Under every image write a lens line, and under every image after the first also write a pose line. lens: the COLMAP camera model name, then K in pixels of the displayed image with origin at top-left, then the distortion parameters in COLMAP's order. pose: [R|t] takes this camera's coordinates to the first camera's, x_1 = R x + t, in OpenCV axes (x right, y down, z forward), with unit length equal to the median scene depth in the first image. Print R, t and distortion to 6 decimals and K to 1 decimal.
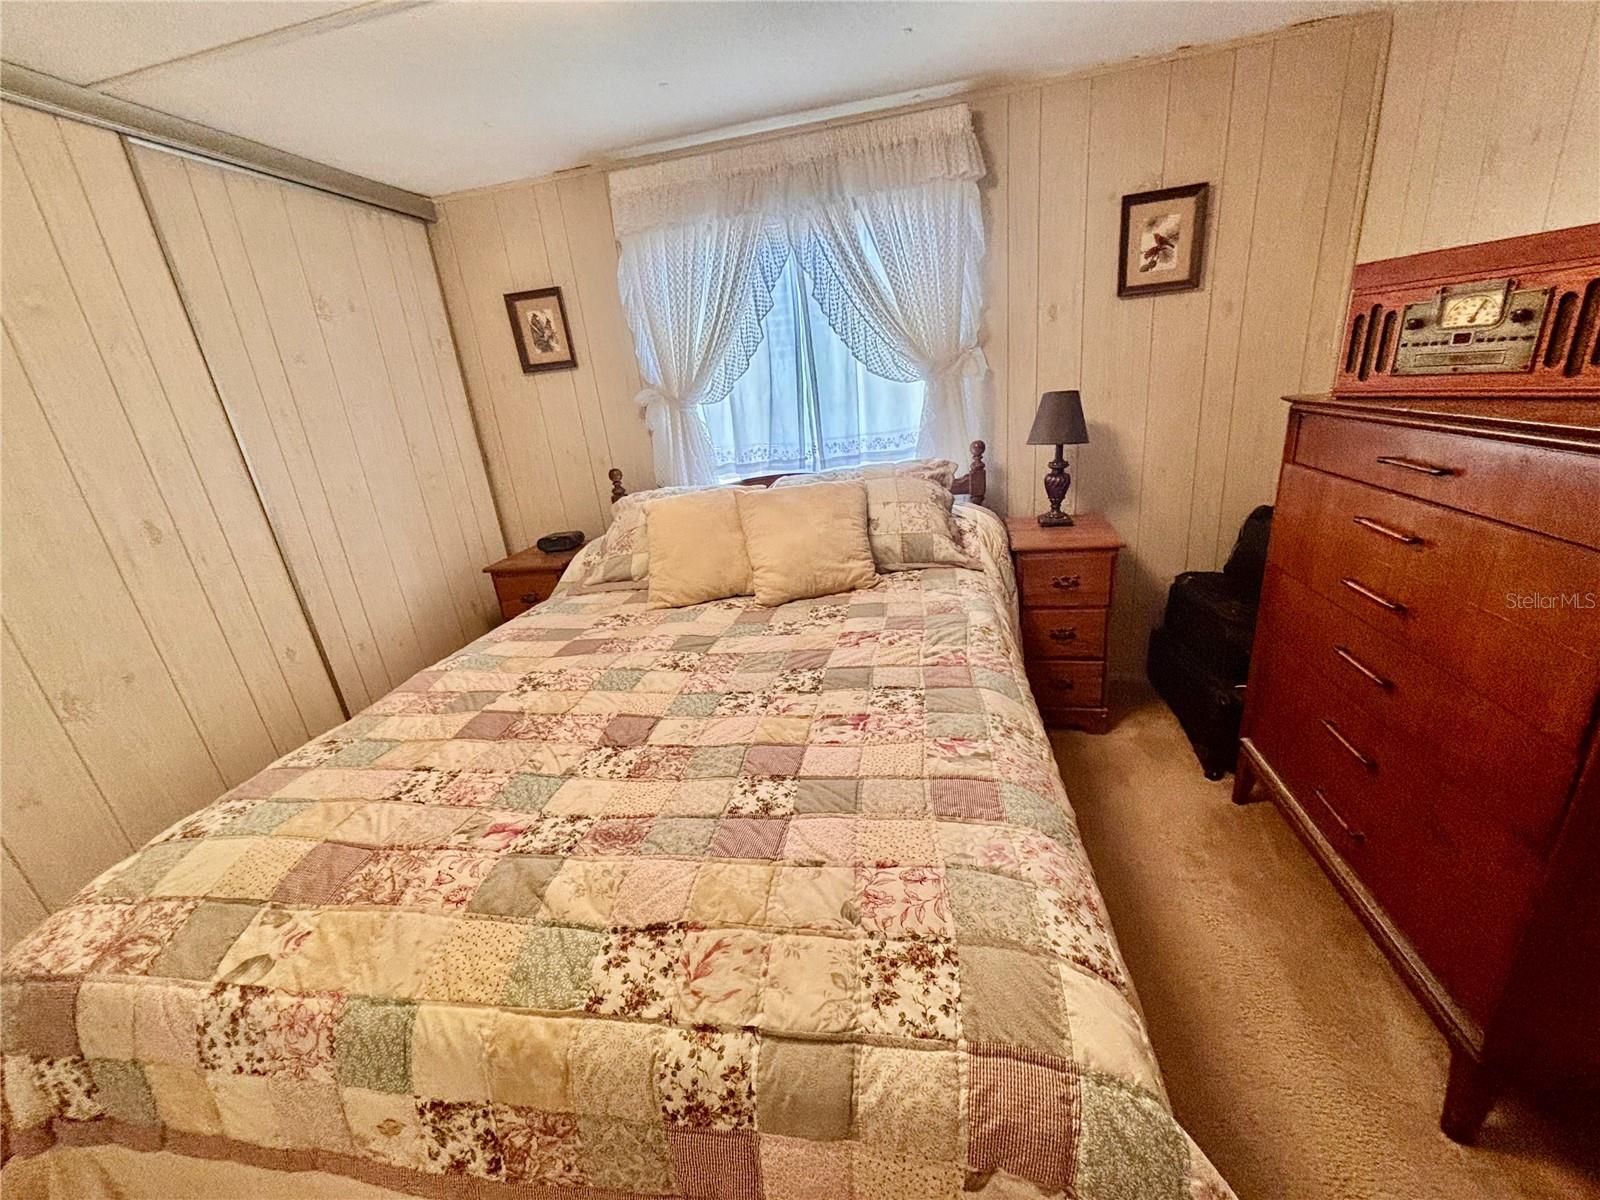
lens RADIAL K [[643.7, 0, 803.6], [0, 643.7, 613.7], [0, 0, 1]] dist [0.001949, 0.000936]
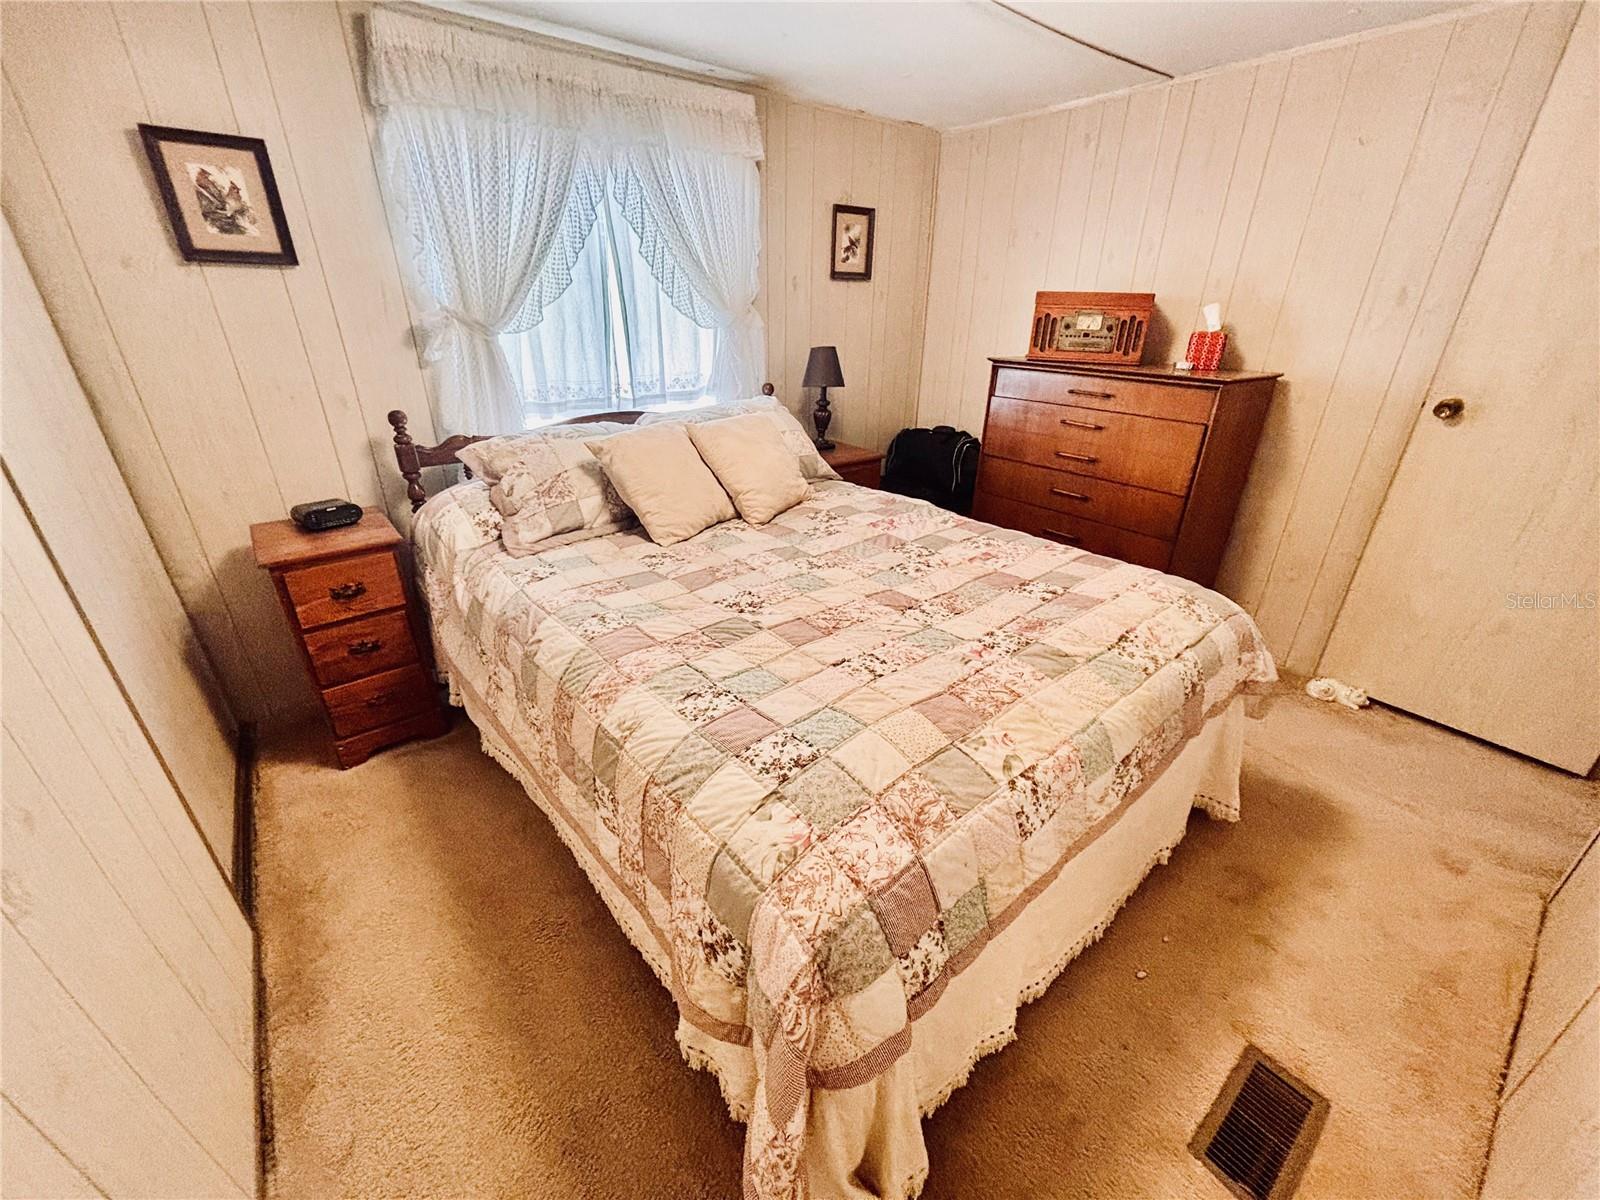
lens RADIAL K [[644.0, 0, 815.9], [0, 644.0, 620.4], [0, 0, 1]] dist [0.000404, -0.009161]
pose [[0.626232, -0.245538, 0.739963, -1.112020], [0.195524, 0.968242, 0.155814, -0.006266], [-0.754721, 0.047104, 0.654352, 0.243812]]
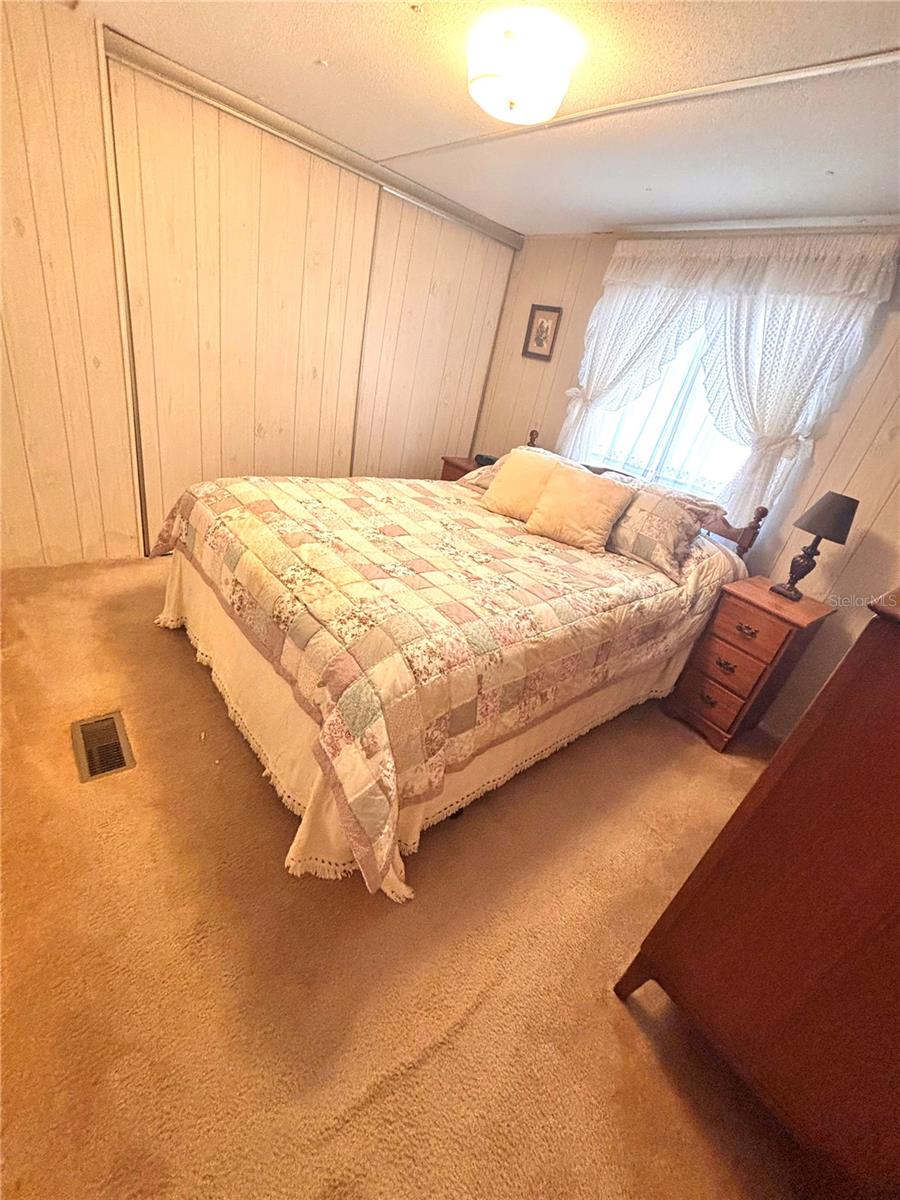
lens RADIAL K [[484.5, 0, 450.0], [0, 484.5, 600.0], [0, 0, 1]] dist [0.030033, -0.009473]
pose [[0.727580, 0.511905, -0.456707, 0.570436], [-0.475029, 0.856244, 0.202962, -0.024507], [0.494950, 0.069278, 0.866156, -0.194026]]
